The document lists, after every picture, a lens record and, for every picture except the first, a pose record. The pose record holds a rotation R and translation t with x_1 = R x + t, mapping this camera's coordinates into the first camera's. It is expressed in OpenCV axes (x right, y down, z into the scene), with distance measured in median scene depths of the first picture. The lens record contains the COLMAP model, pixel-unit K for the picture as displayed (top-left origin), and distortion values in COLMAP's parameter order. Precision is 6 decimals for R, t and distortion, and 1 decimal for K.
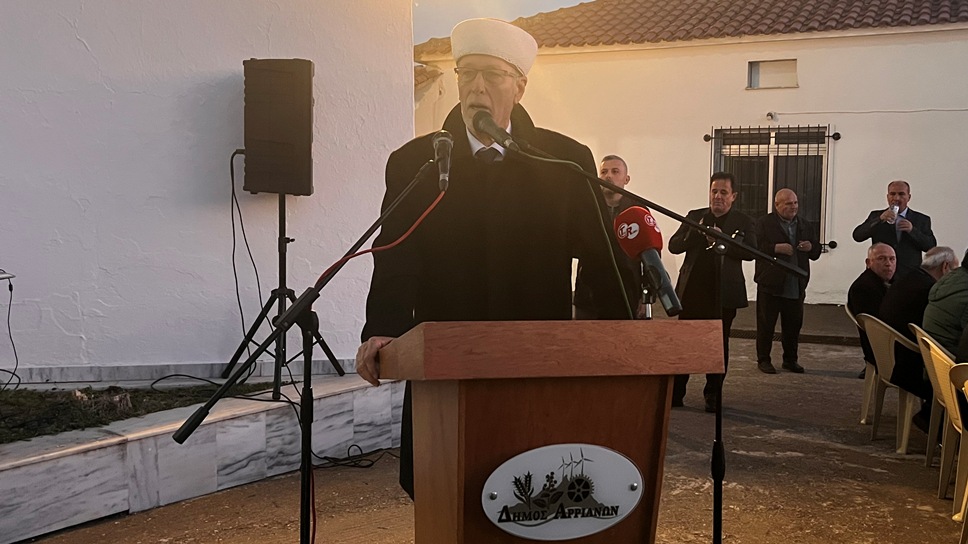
lens RADIAL K [[998.8, 0, 484.0], [0, 998.8, 272.0], [0, 0, 1]] dist [0.059873, -0.007611]
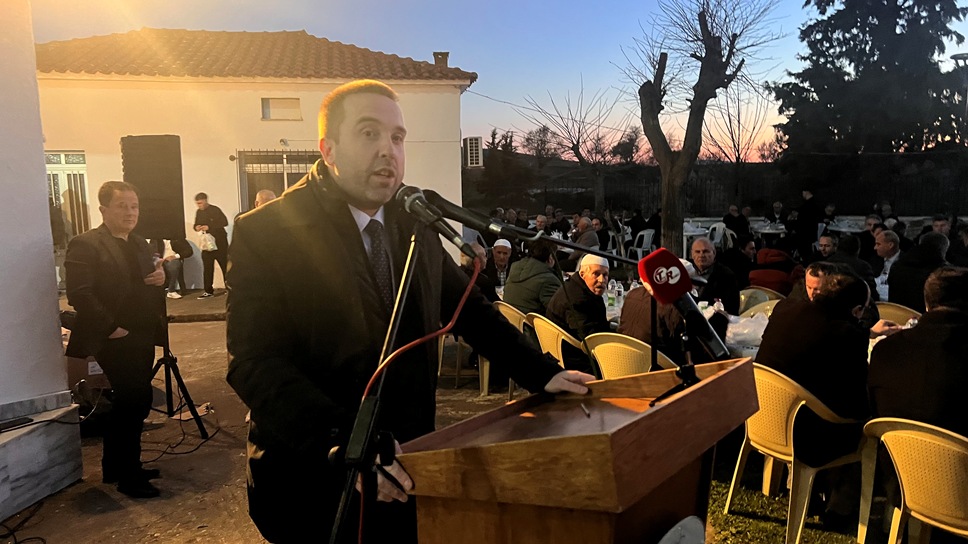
lens RADIAL K [[728.3, 0, 495.4], [0, 728.3, 277.1], [0, 0, 1]] dist [0.080201, -0.106685]
pose [[0.807095, -0.085332, 0.584222, -0.058781], [0.068181, 0.996351, 0.051337, -0.013126], [-0.586471, -0.001601, 0.809968, 0.083754]]
